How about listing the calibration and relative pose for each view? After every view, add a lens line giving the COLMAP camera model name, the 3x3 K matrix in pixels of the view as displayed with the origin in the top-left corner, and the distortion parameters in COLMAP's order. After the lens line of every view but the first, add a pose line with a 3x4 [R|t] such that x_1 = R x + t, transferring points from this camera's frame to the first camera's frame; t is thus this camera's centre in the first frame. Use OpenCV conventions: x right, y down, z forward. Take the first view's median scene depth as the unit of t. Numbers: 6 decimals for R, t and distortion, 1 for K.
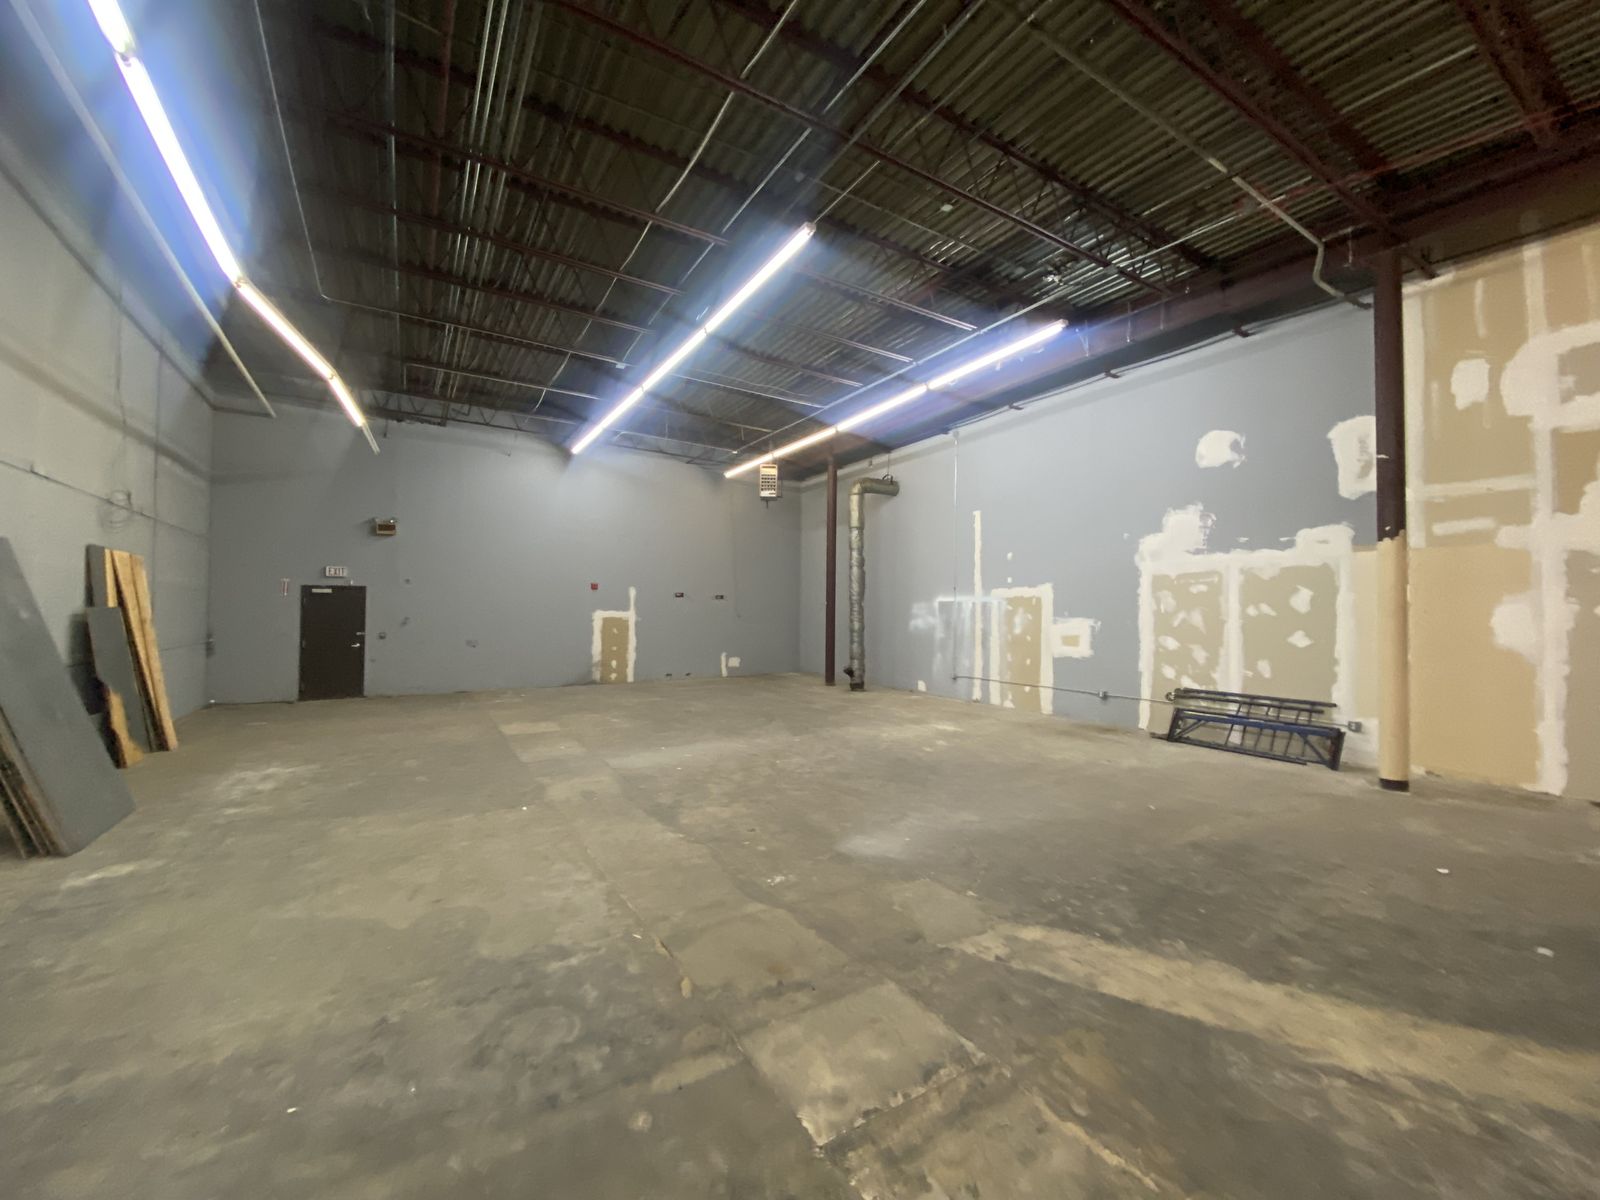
lens RADIAL K [[634.8, 0, 800.0], [0, 634.8, 600.0], [0, 0, 1]] dist [-0.006245, -0.000247]
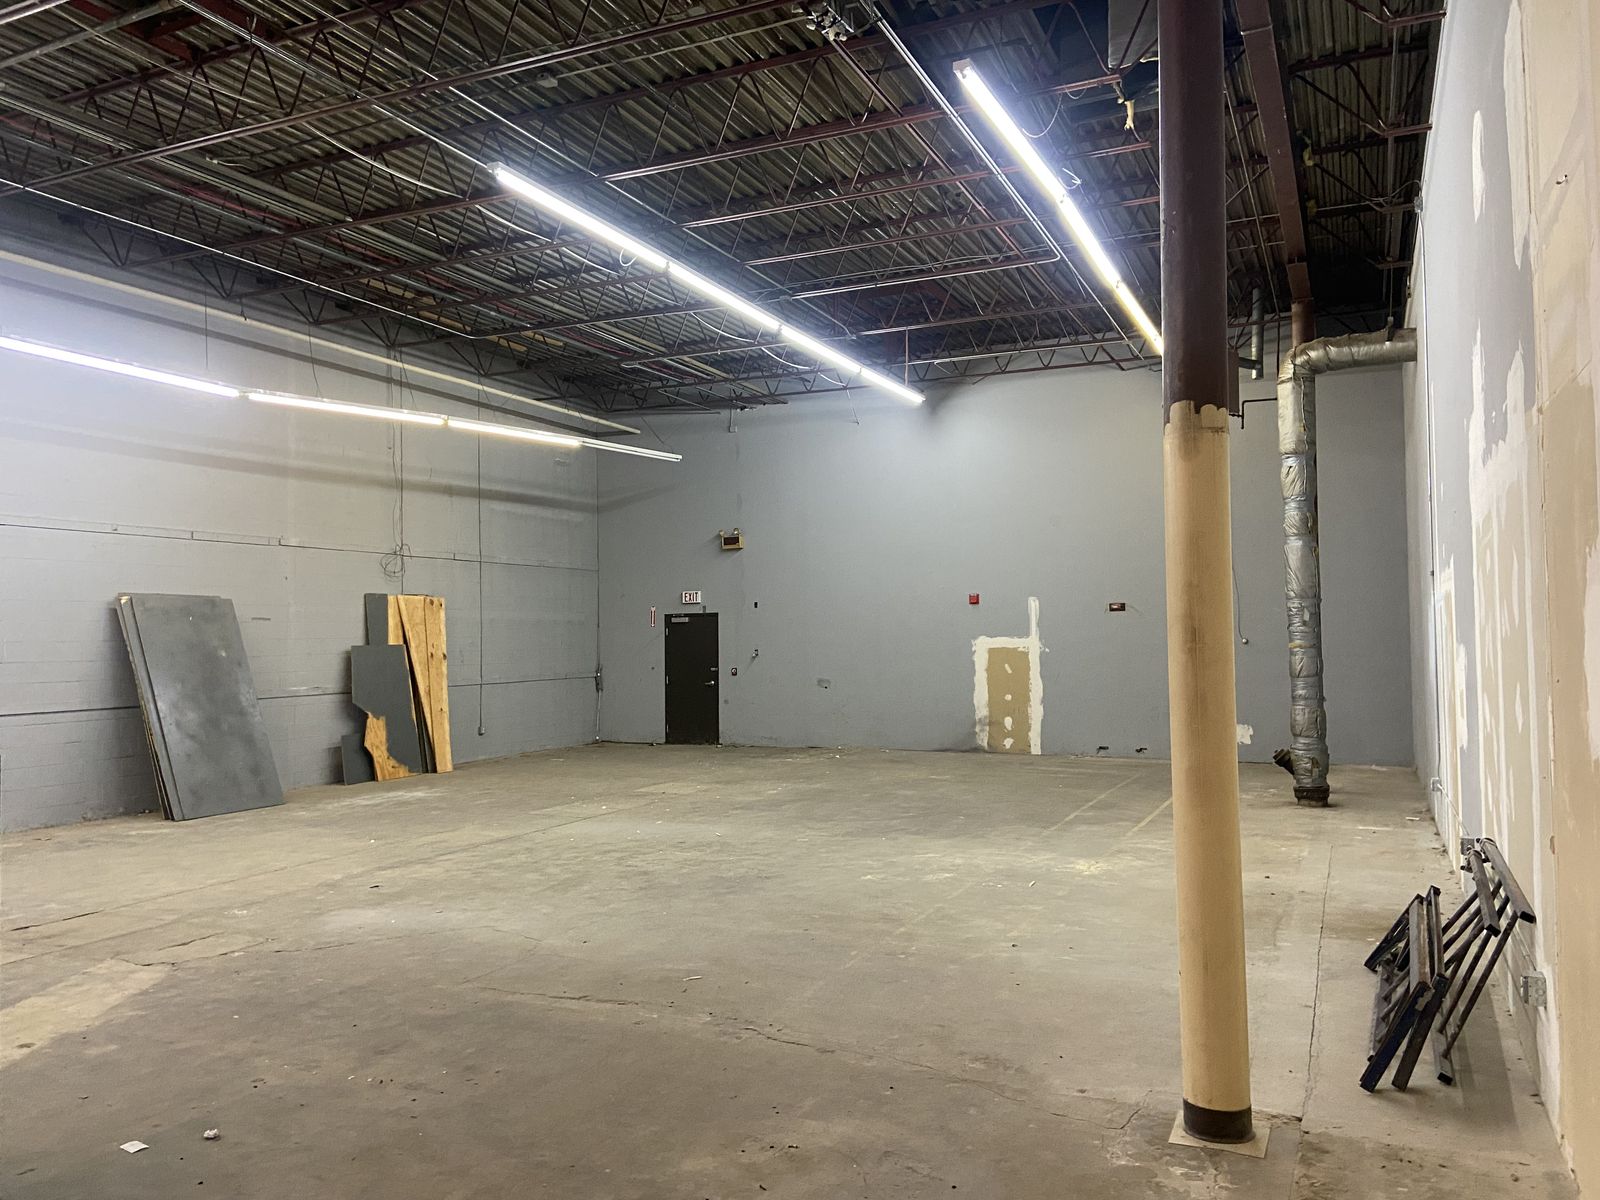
lens RADIAL K [[1204.1, 0, 800.0], [0, 1204.1, 600.0], [0, 0, 1]] dist [0.193372, -0.214916]
pose [[0.542944, -0.039505, -0.838839, 0.717156], [0.030922, 0.999156, -0.027041, 0.007917], [0.839199, -0.011257, 0.543707, 0.222734]]
